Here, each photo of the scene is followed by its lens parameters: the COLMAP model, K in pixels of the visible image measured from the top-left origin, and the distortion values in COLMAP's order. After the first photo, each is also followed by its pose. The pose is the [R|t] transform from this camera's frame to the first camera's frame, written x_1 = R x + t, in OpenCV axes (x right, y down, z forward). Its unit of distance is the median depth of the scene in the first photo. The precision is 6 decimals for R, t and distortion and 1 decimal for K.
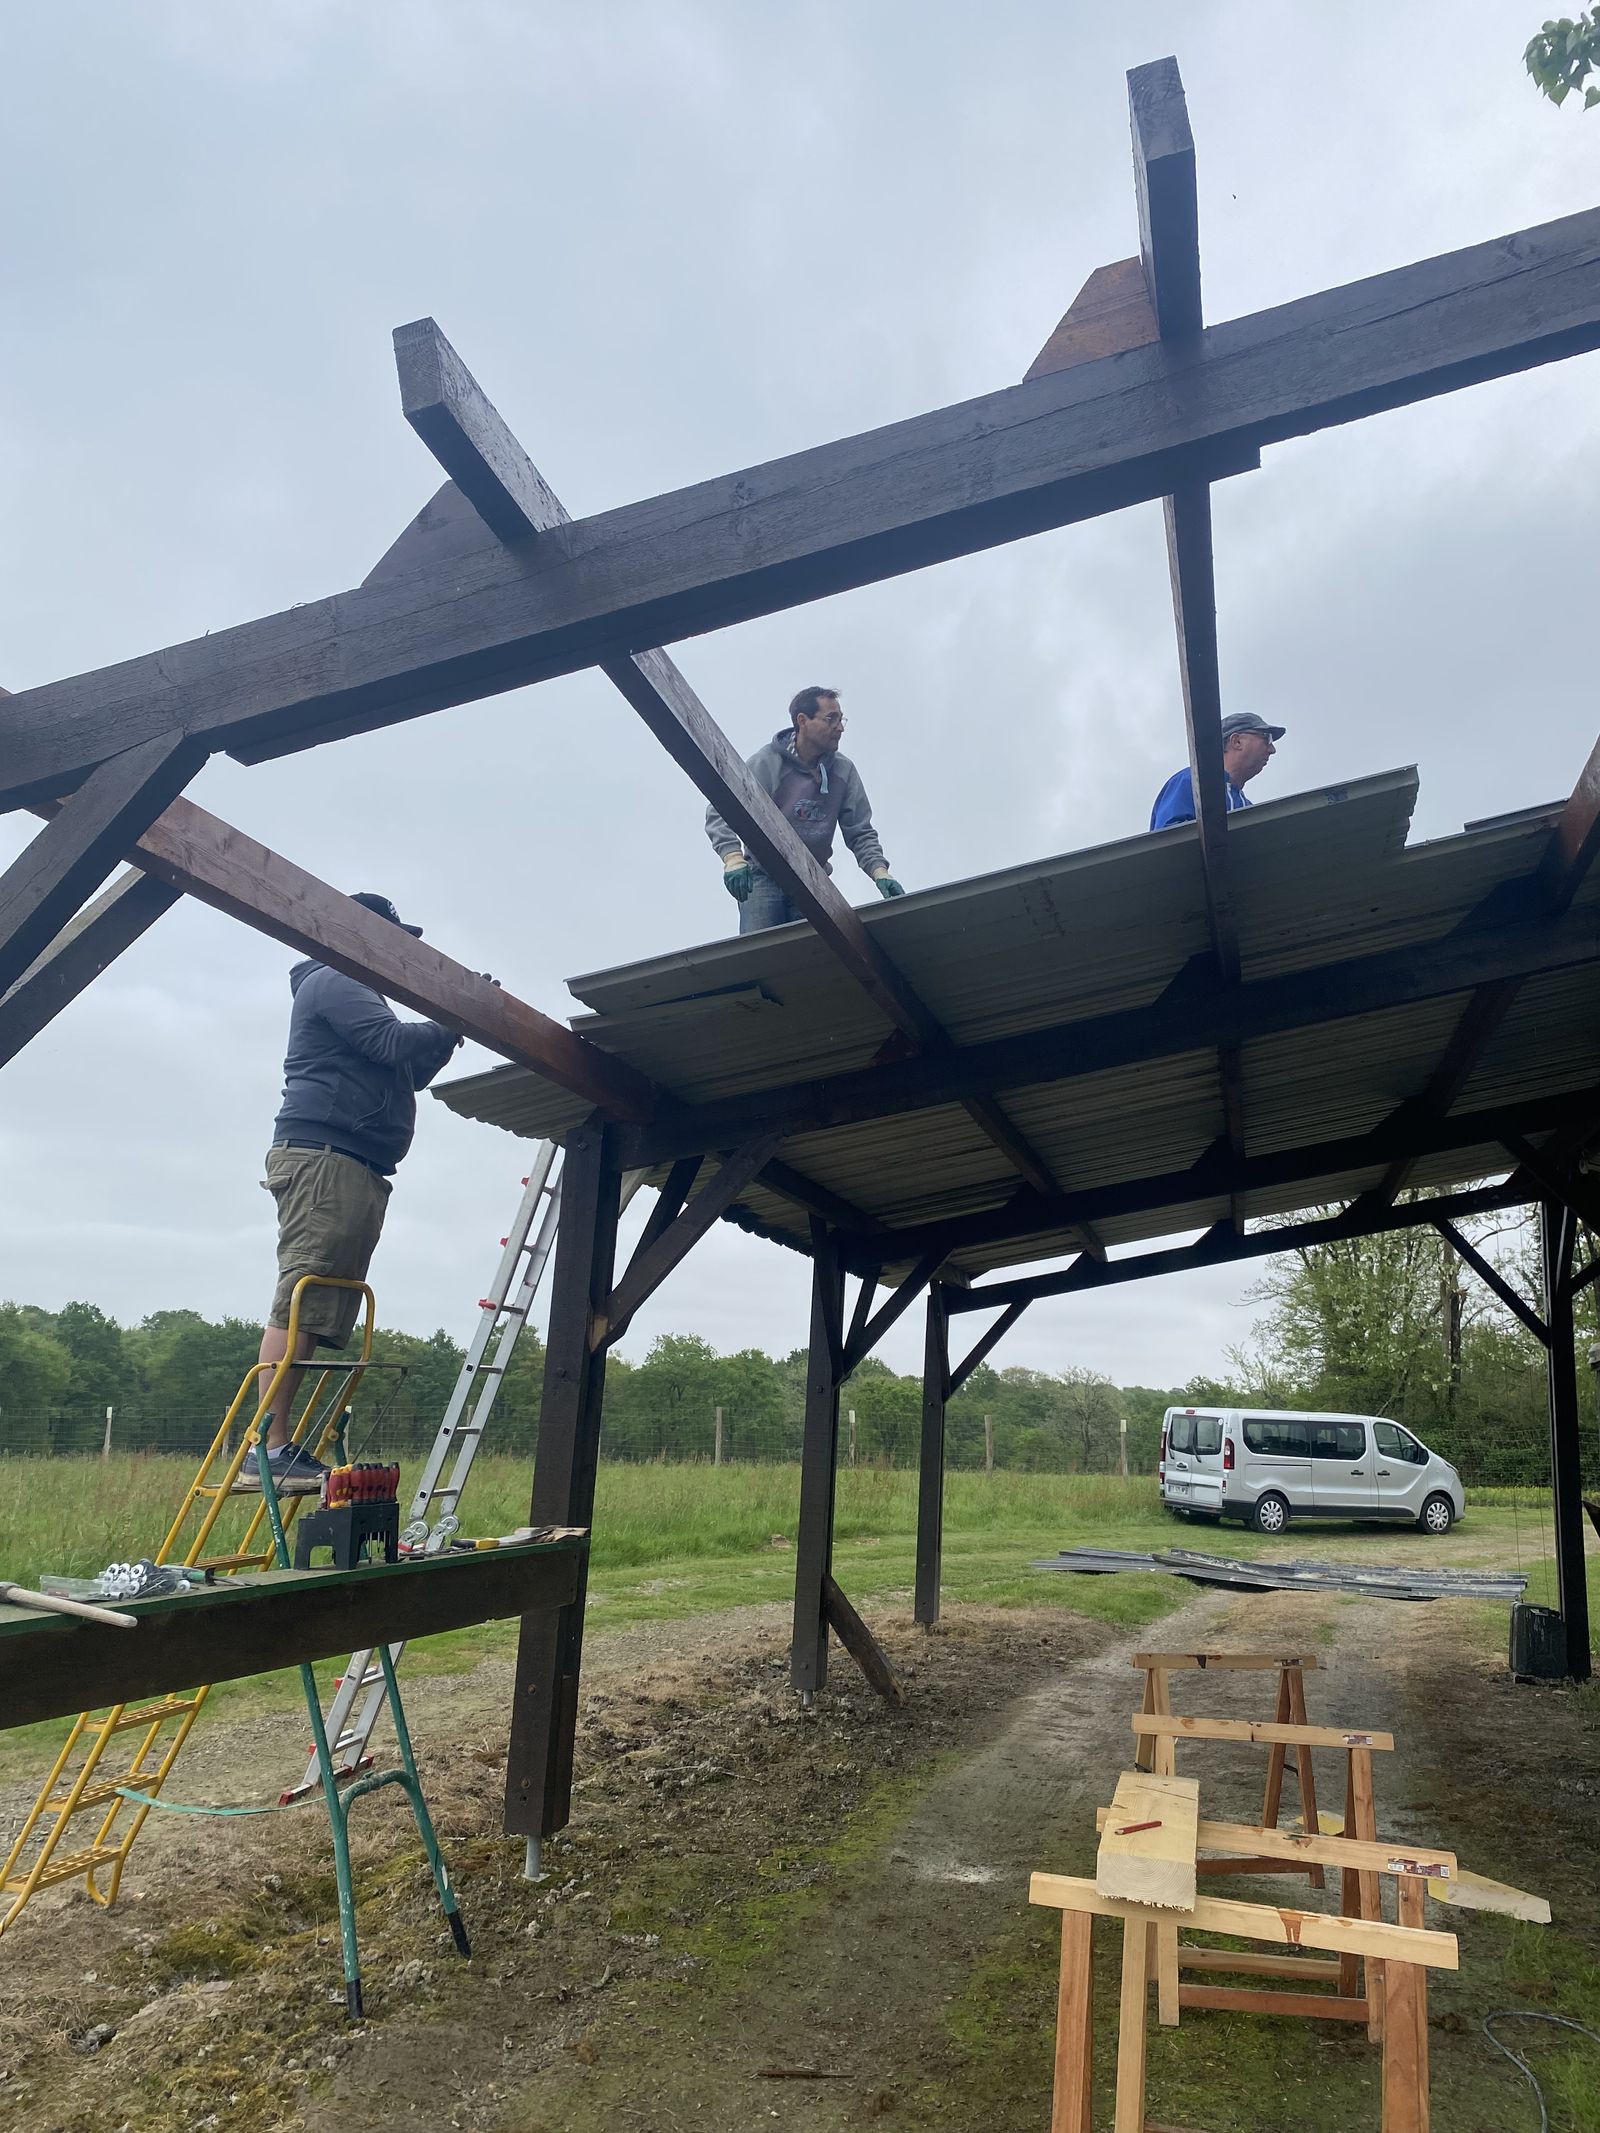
lens RADIAL K [[1644.2, 0, 810.3], [0, 1644.2, 1062.7], [0, 0, 1]] dist [0.132500, -0.335073]
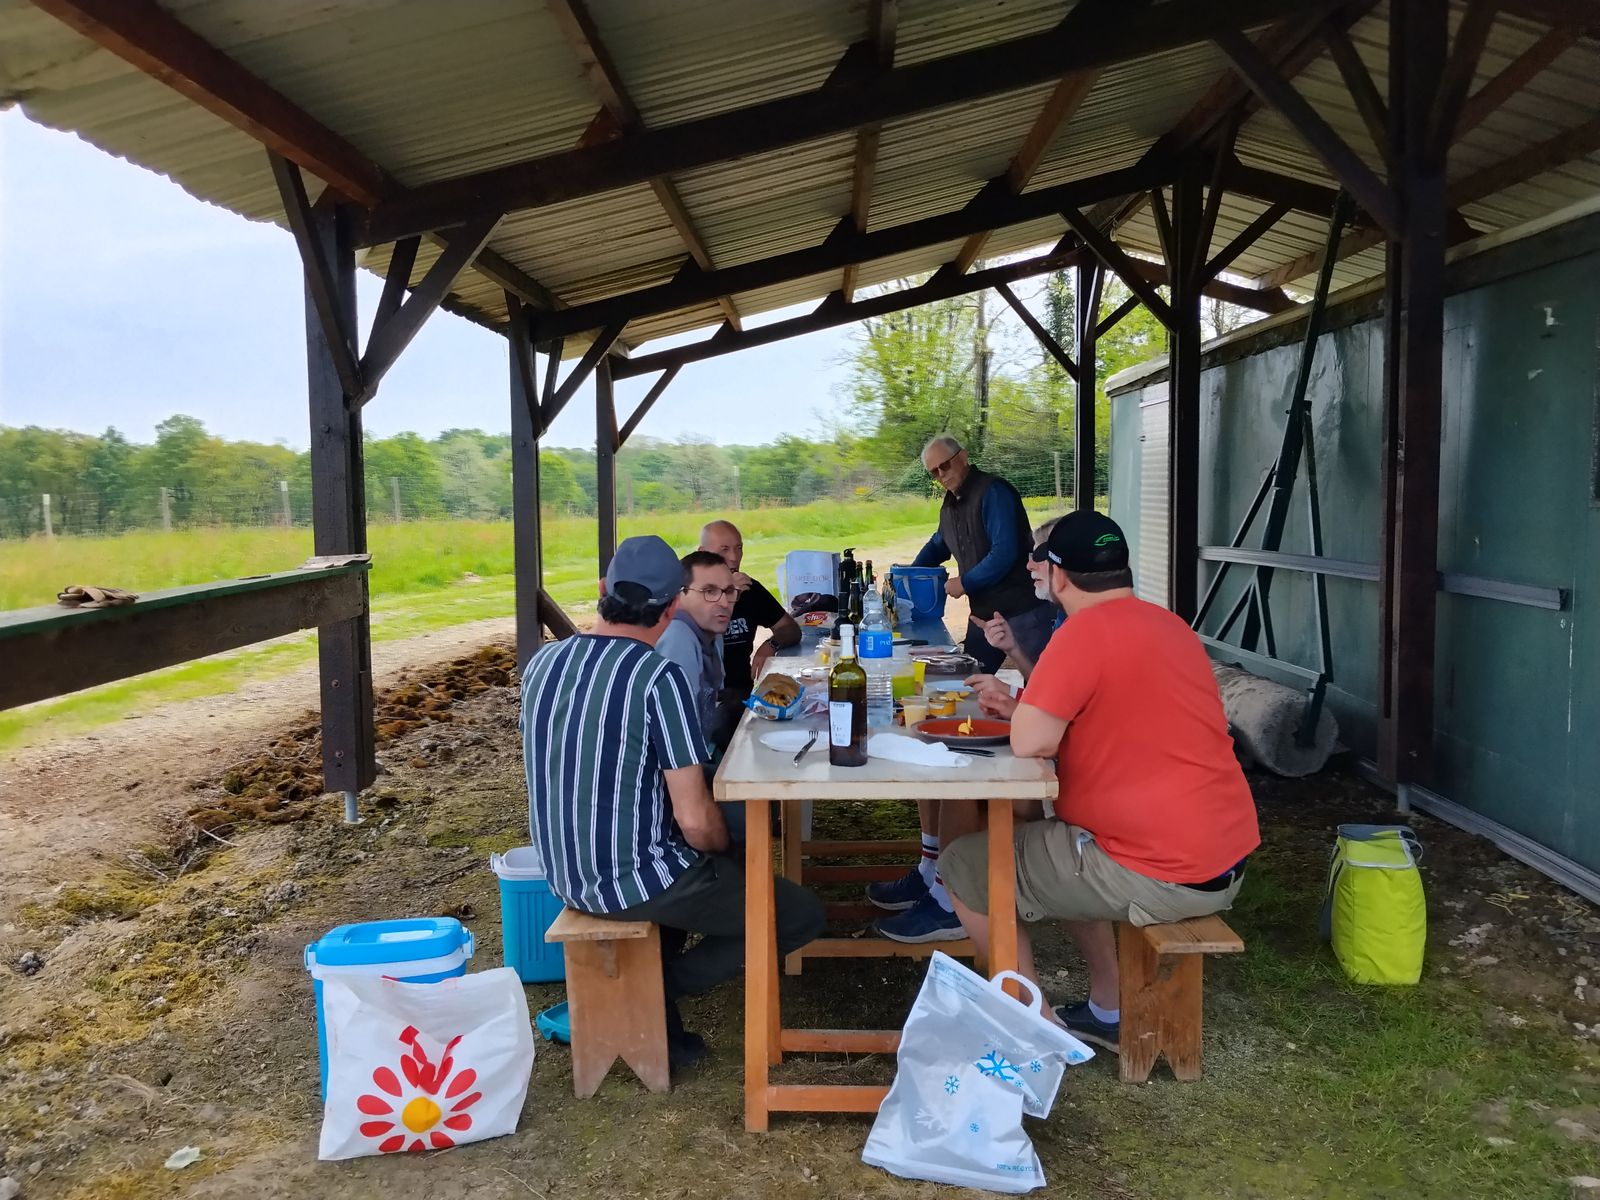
lens RADIAL K [[1381.5, 0, 800.1], [0, 1381.5, 593.8], [0, 0, 1]] dist [0.089349, -0.178574]
pose [[0.969728, -0.082280, 0.229907, -0.028844], [0.011566, 0.955942, 0.293329, 0.007669], [-0.243913, -0.281790, 0.927955, -0.006227]]
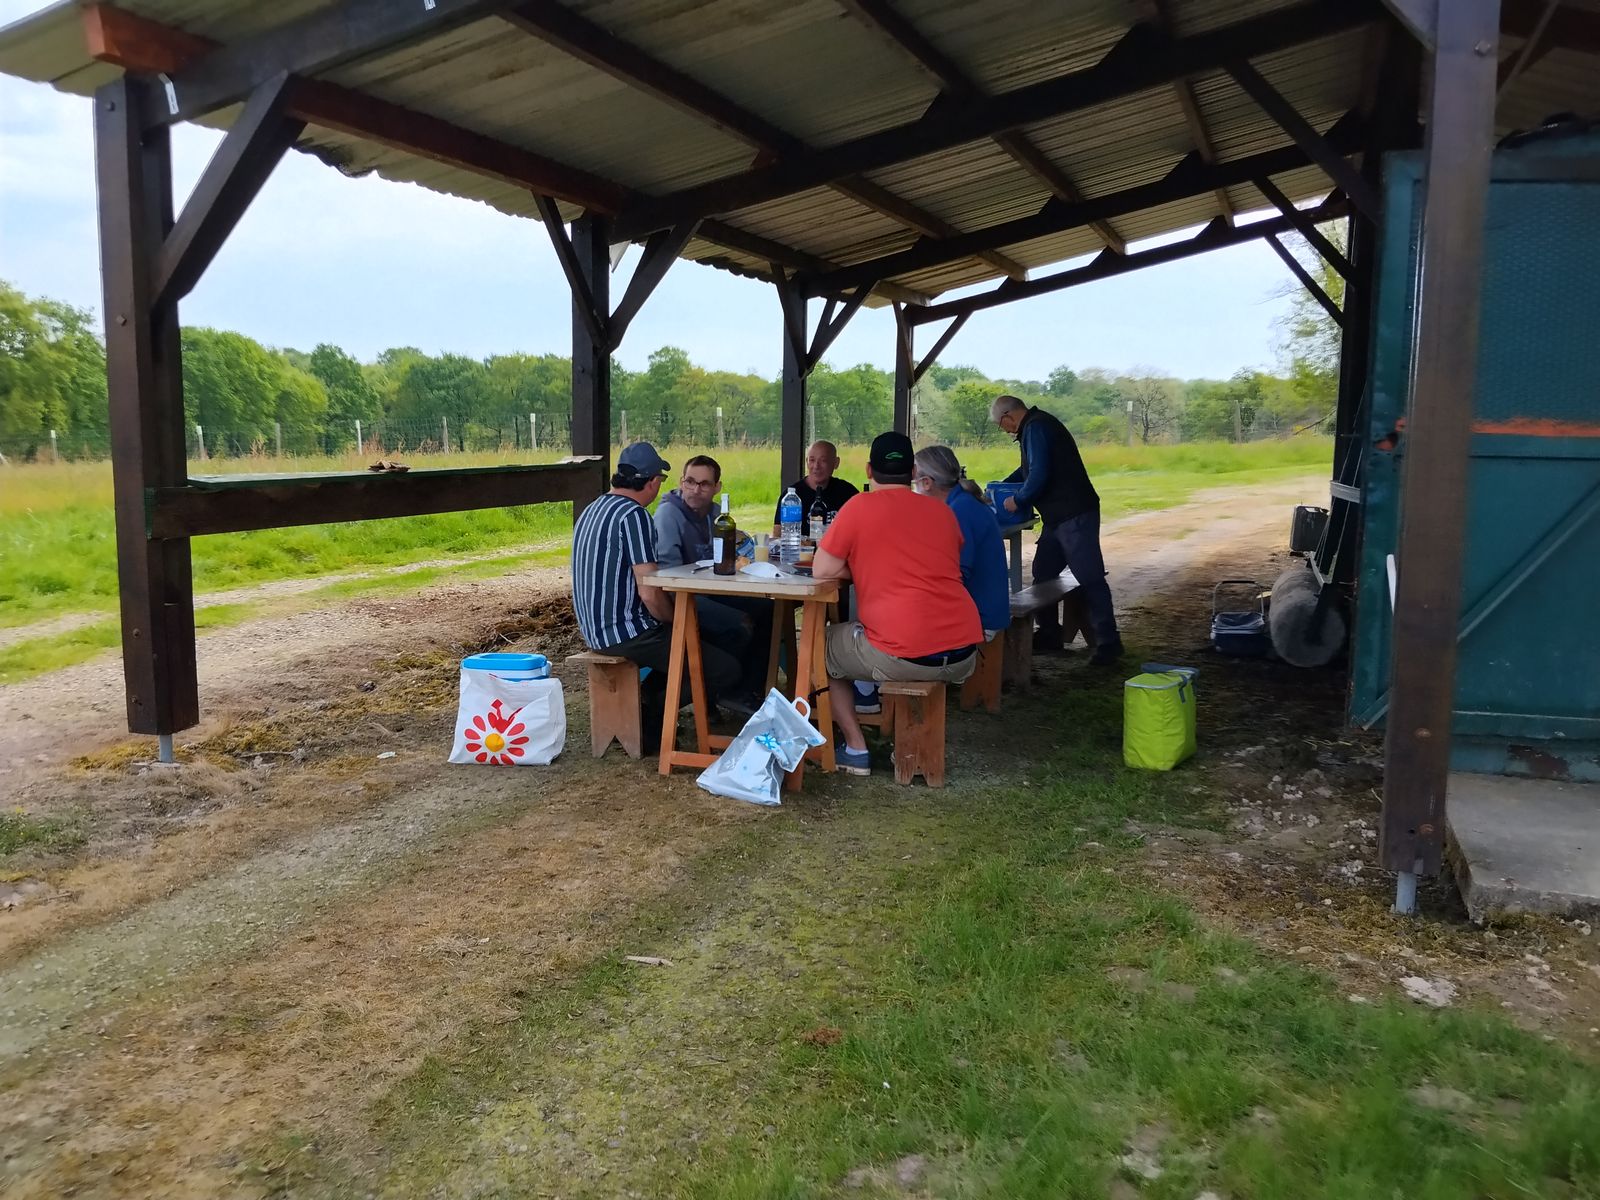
lens RADIAL K [[1381.5, 0, 800.1], [0, 1381.5, 593.8], [0, 0, 1]] dist [0.089349, -0.178574]
pose [[0.995196, -0.026513, -0.094246, 0.093576], [0.056166, 0.943081, 0.327786, -0.023264], [0.080191, -0.331505, 0.940039, -0.185199]]
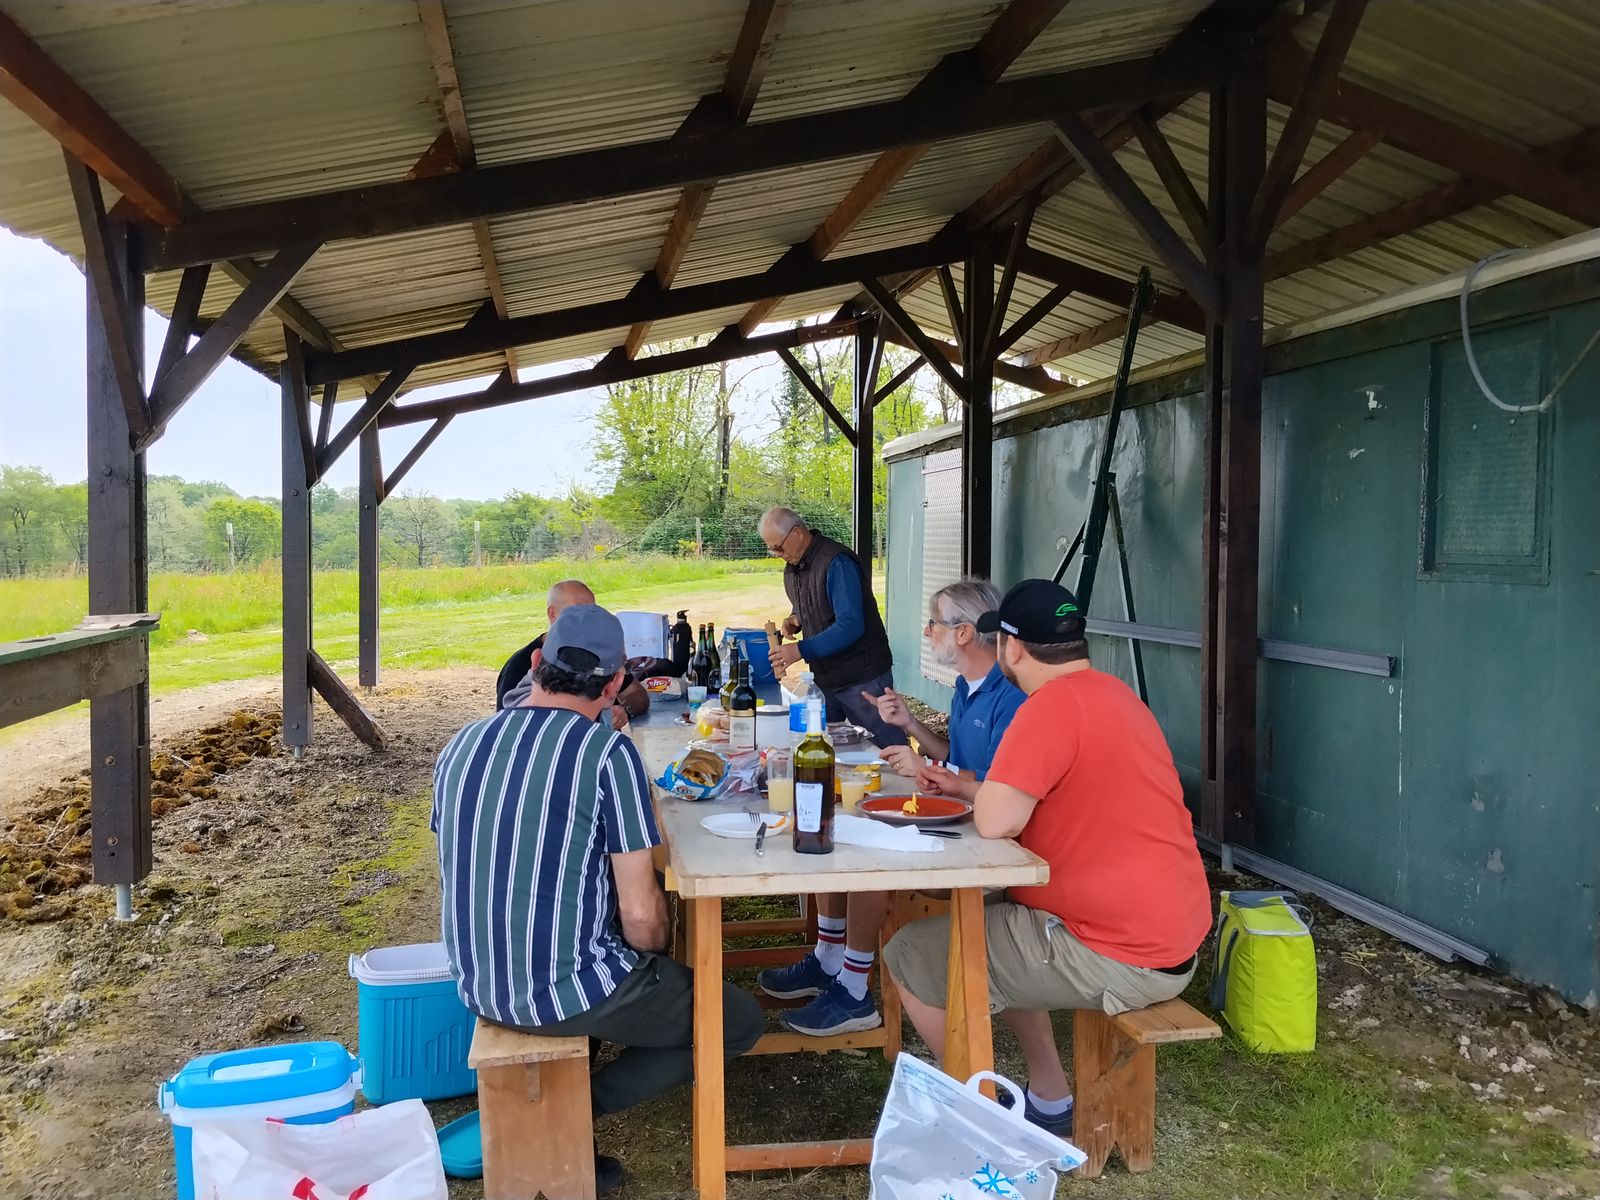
lens RADIAL K [[1370.0, 0, 809.6], [0, 1370.0, 589.0], [0, 0, 1]] dist [0.083653, -0.164834]
pose [[0.902914, -0.060415, 0.425554, -0.059075], [-0.050830, 0.968117, 0.245288, 0.012500], [-0.426805, -0.243105, 0.871055, 0.026358]]
